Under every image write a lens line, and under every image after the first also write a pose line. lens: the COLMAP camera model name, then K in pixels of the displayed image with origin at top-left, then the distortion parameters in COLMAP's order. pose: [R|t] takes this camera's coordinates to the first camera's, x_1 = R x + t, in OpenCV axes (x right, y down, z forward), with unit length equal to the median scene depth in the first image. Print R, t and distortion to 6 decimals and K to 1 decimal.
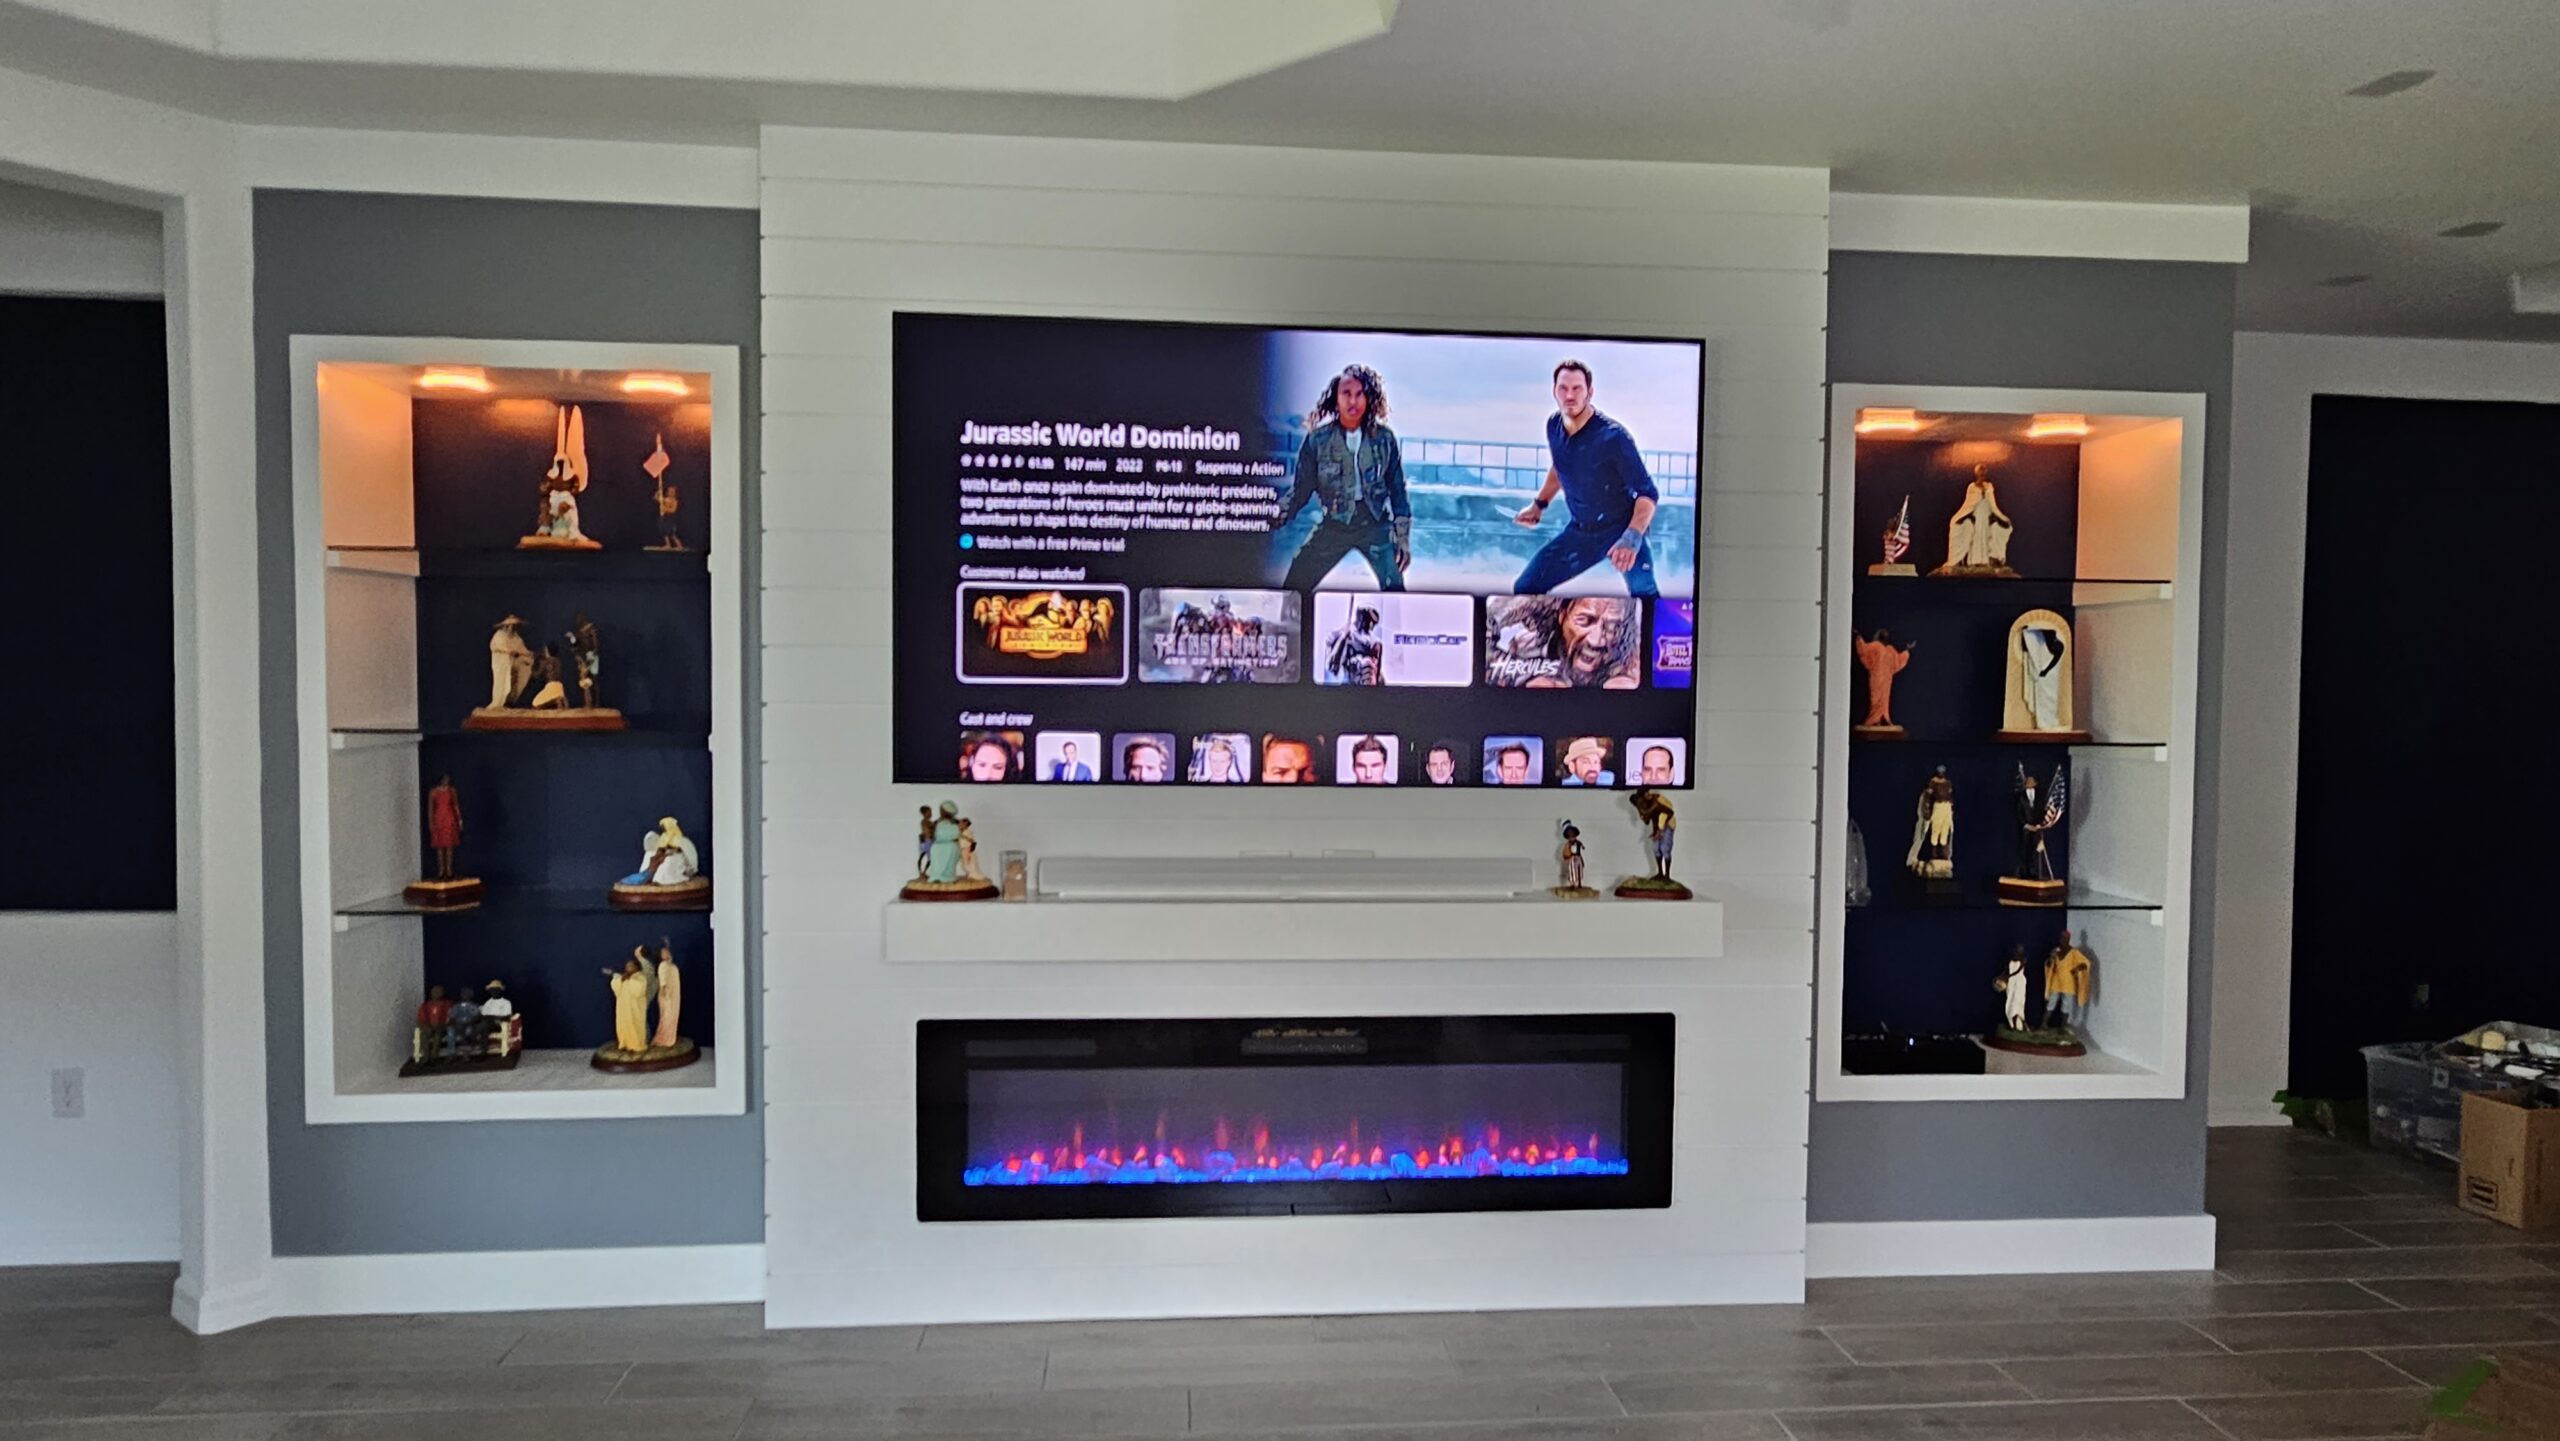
lens RADIAL K [[1500.5, 0, 1298.4], [0, 1500.5, 740.2], [0, 0, 1]] dist [-0.003309, 0.002863]
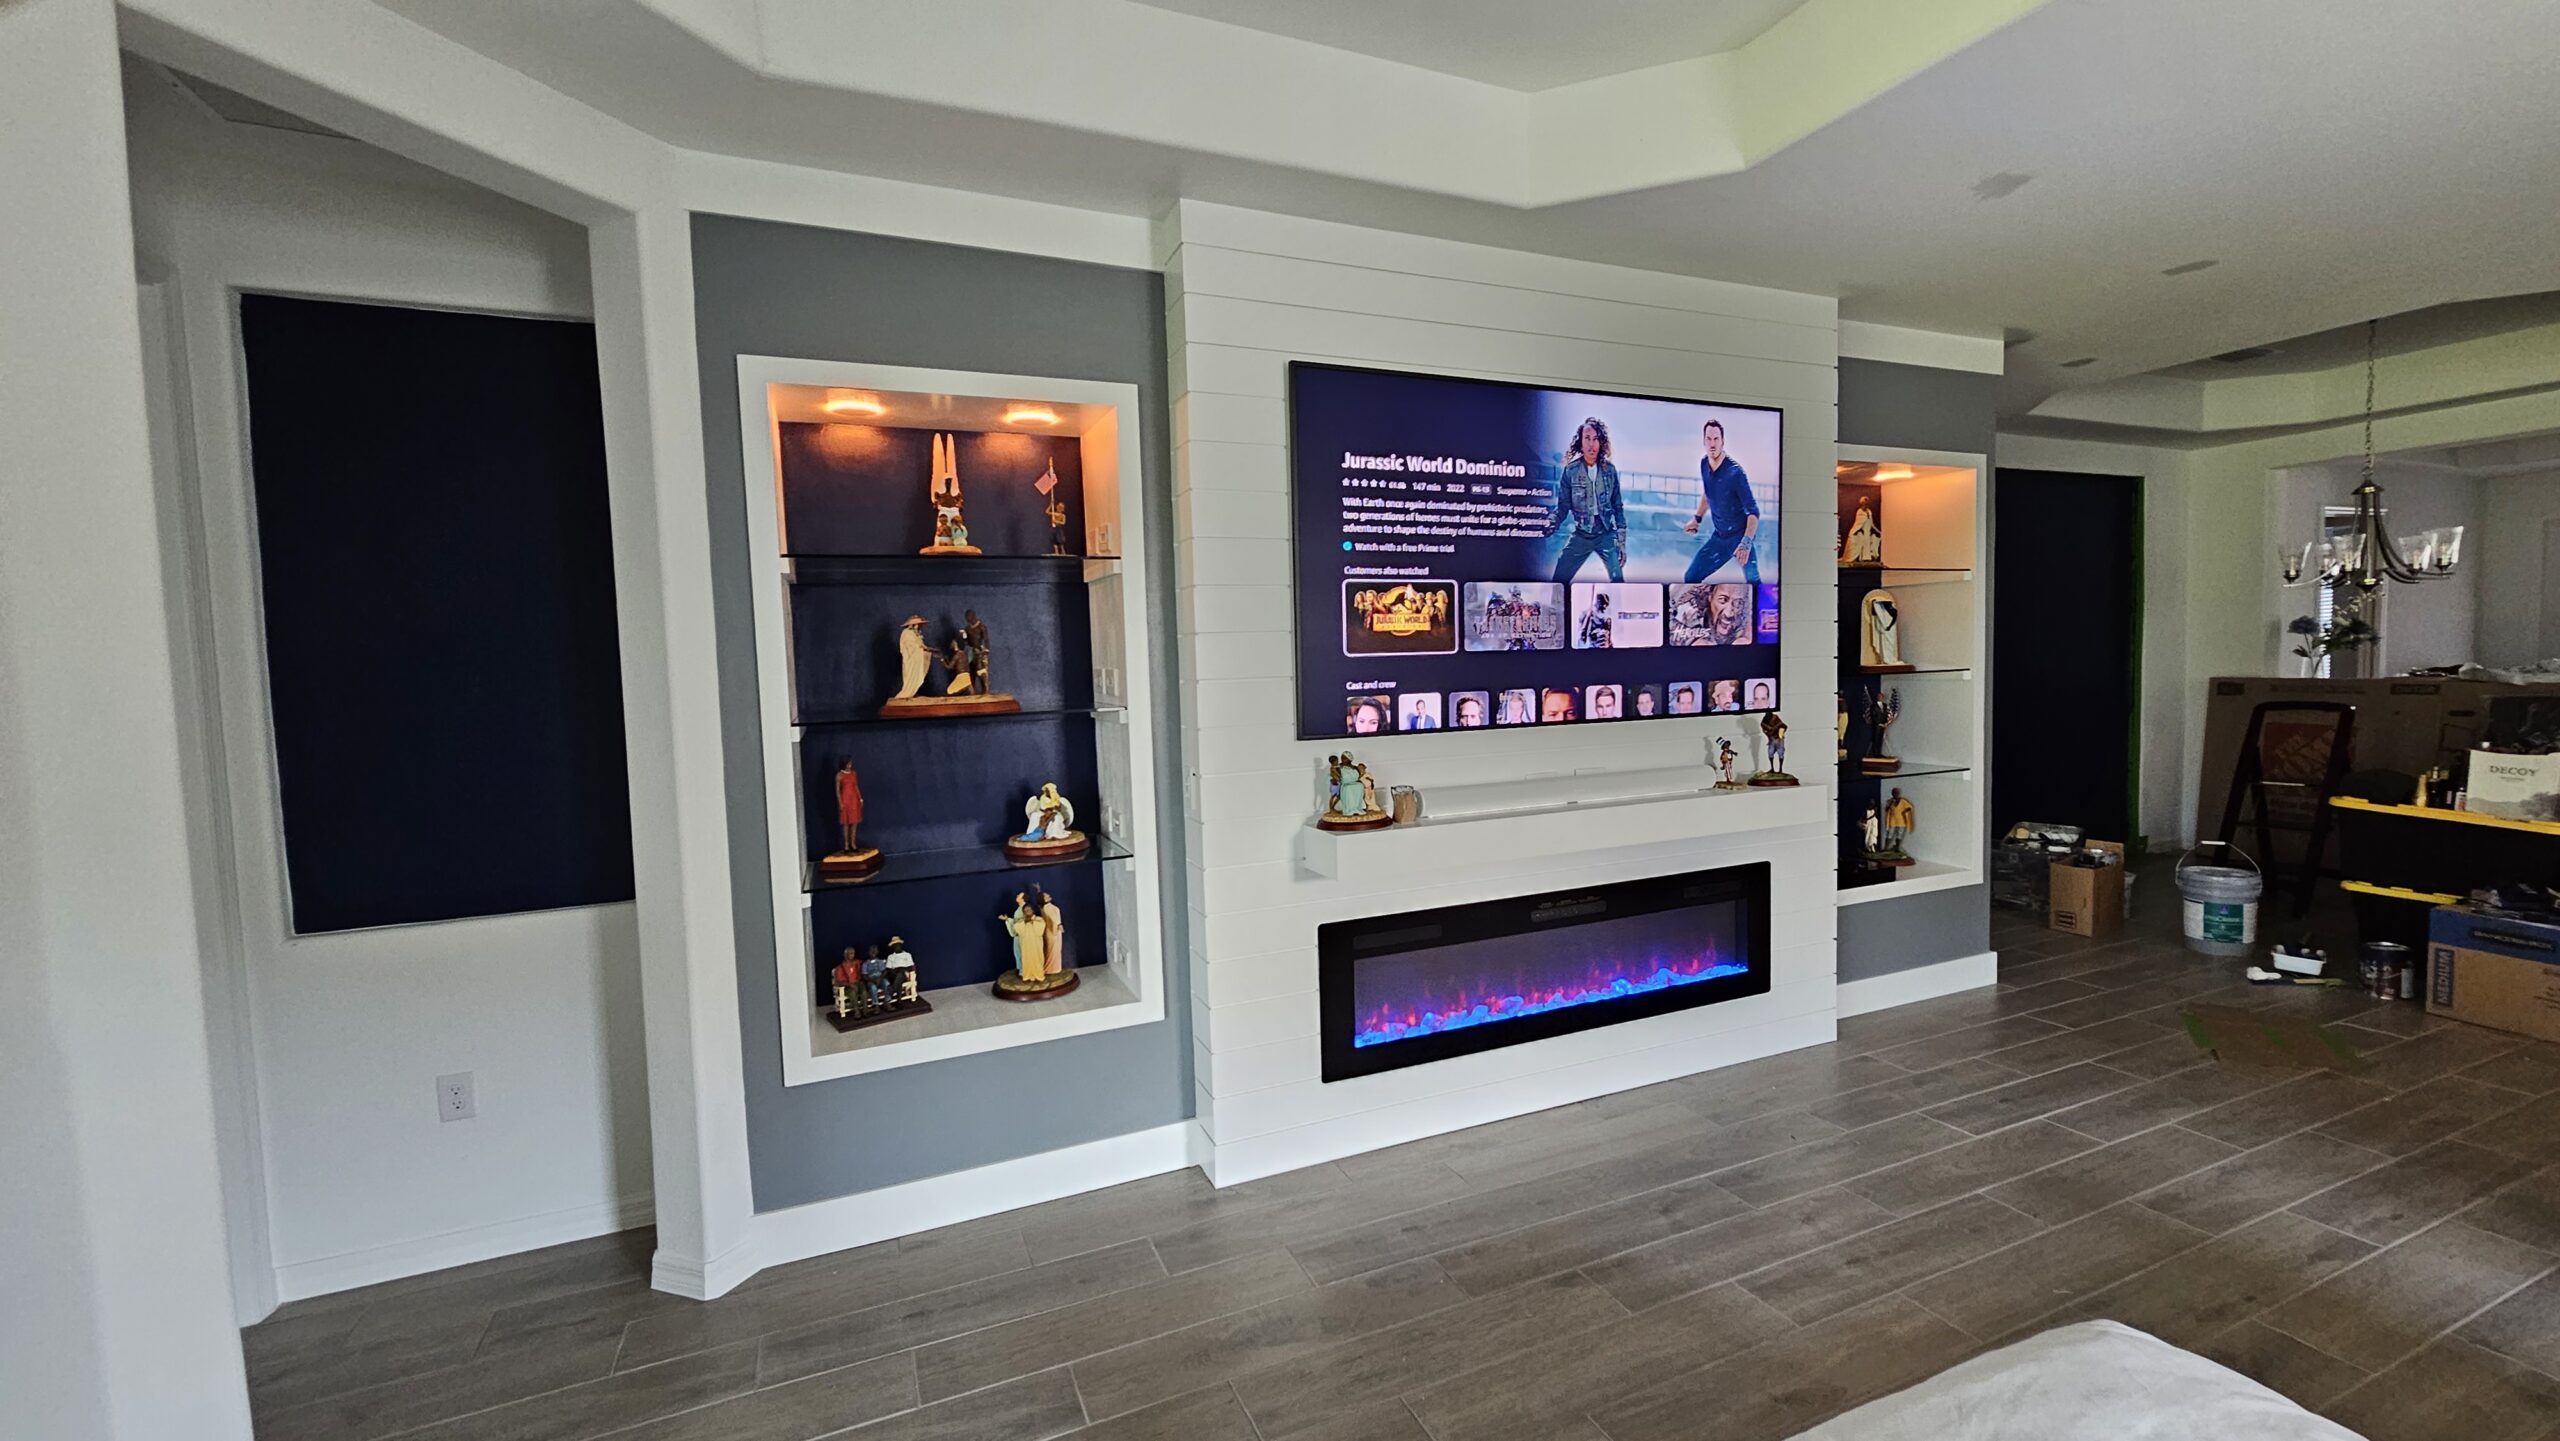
lens RADIAL K [[1018.8, 0, 1280.0], [0, 1018.8, 720.5], [0, 0, 1]] dist [0.000222, -0.000082]
pose [[0.950160, -0.056950, 0.306517, -0.535025], [0.051461, 0.998337, 0.025966, -0.010356], [-0.307486, -0.008898, 0.951511, 0.190103]]
